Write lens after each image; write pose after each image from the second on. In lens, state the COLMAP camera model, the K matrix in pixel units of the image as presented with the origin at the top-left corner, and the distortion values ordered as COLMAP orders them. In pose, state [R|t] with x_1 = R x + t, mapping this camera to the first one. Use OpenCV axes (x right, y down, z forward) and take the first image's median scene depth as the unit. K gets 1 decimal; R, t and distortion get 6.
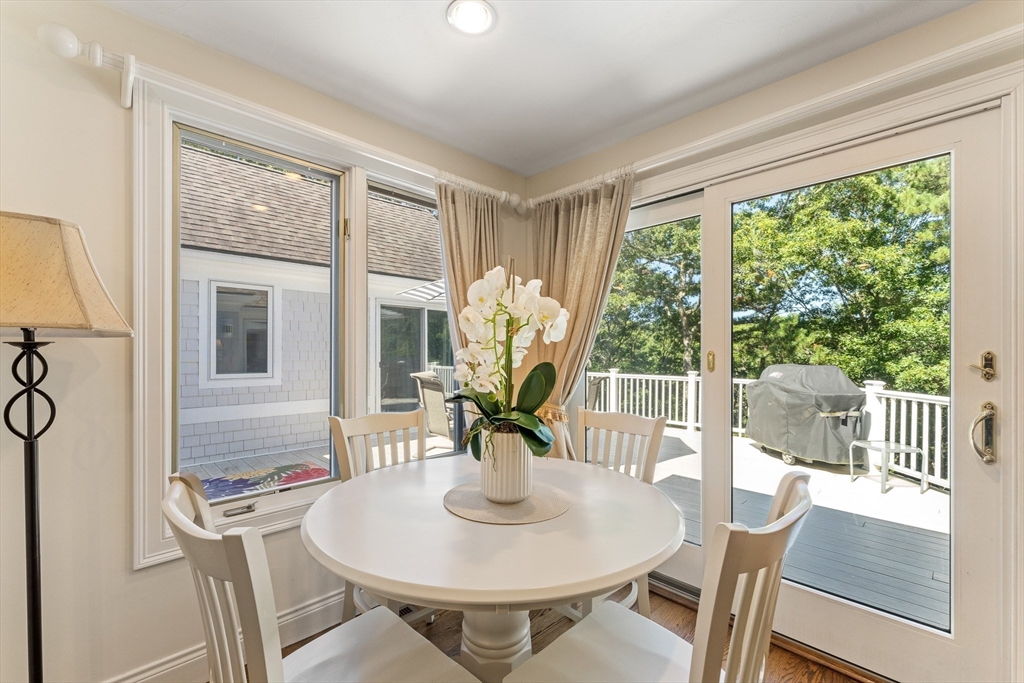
lens RADIAL K [[418.2, 0, 515.2], [0, 418.2, 347.5], [0, 0, 1]] dist [-0.000306, 0.000265]
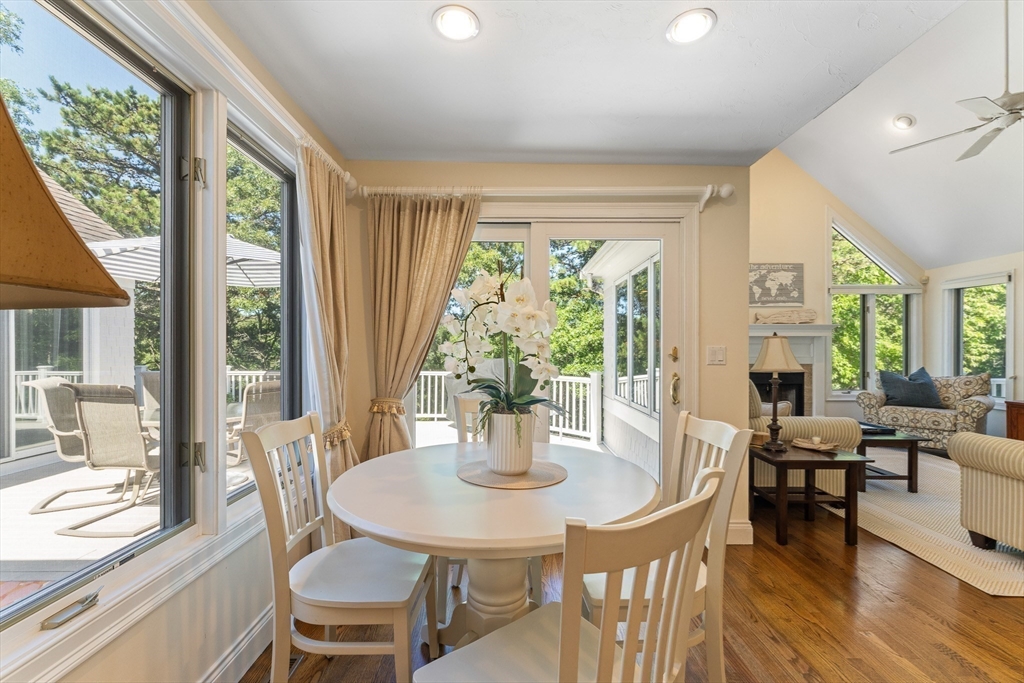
lens RADIAL K [[418.2, 0, 509.1], [0, 418.2, 348.2], [0, 0, 1]] dist [-0.000306, 0.000265]
pose [[0.704923, -0.001839, 0.709281, -0.437485], [-0.006639, 0.999936, 0.009191, 0.002888], [-0.709253, -0.011188, 0.704866, 0.095914]]
